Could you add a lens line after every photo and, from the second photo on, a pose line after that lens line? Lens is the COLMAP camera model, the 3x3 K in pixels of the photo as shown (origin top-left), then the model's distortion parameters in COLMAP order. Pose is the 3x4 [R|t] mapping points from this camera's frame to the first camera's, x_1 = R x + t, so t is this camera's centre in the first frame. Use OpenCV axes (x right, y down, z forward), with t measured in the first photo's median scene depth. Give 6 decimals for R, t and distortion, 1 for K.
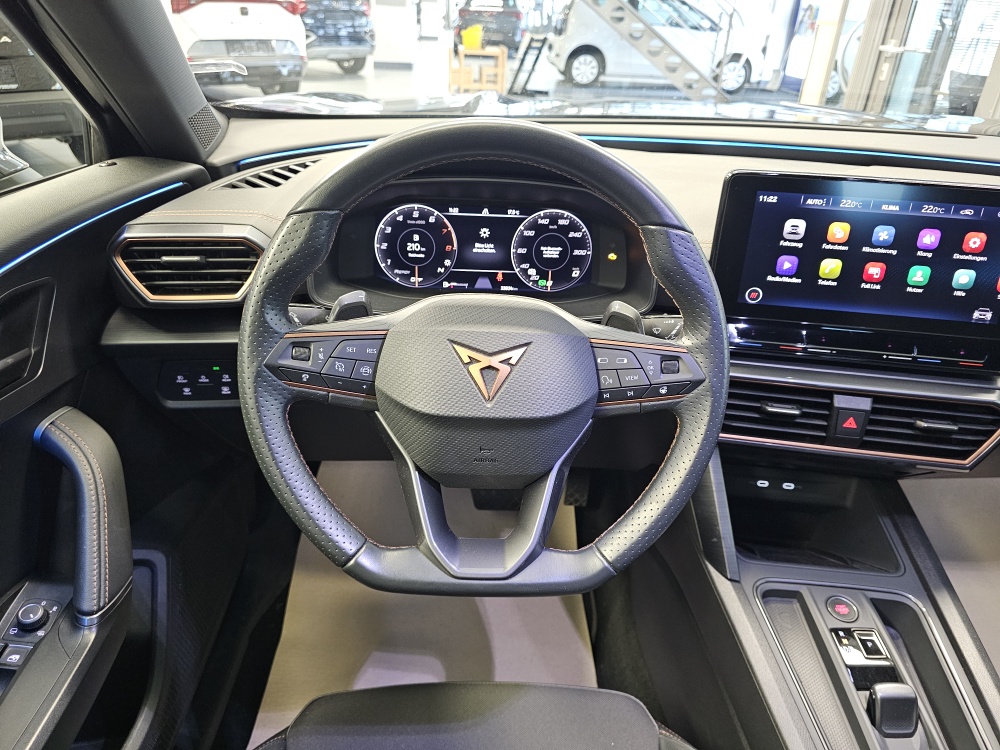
lens RADIAL K [[673.5, 0, 498.5], [0, 673.5, 377.4], [0, 0, 1]] dist [0.065620, -0.084510]
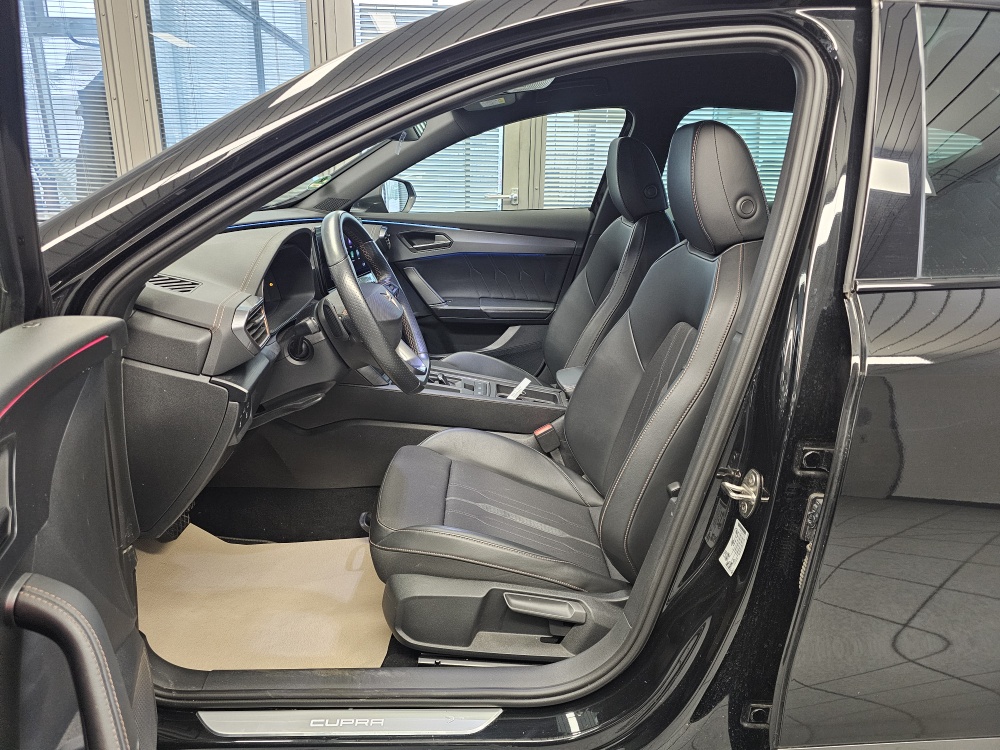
lens RADIAL K [[673.5, 0, 498.5], [0, 673.5, 377.4], [0, 0, 1]] dist [0.065620, -0.084510]
pose [[0.007690, -0.339857, 0.940446, -1.737628], [0.468923, 0.831882, 0.296790, -0.229830], [-0.883206, 0.438714, 0.165764, 0.227706]]
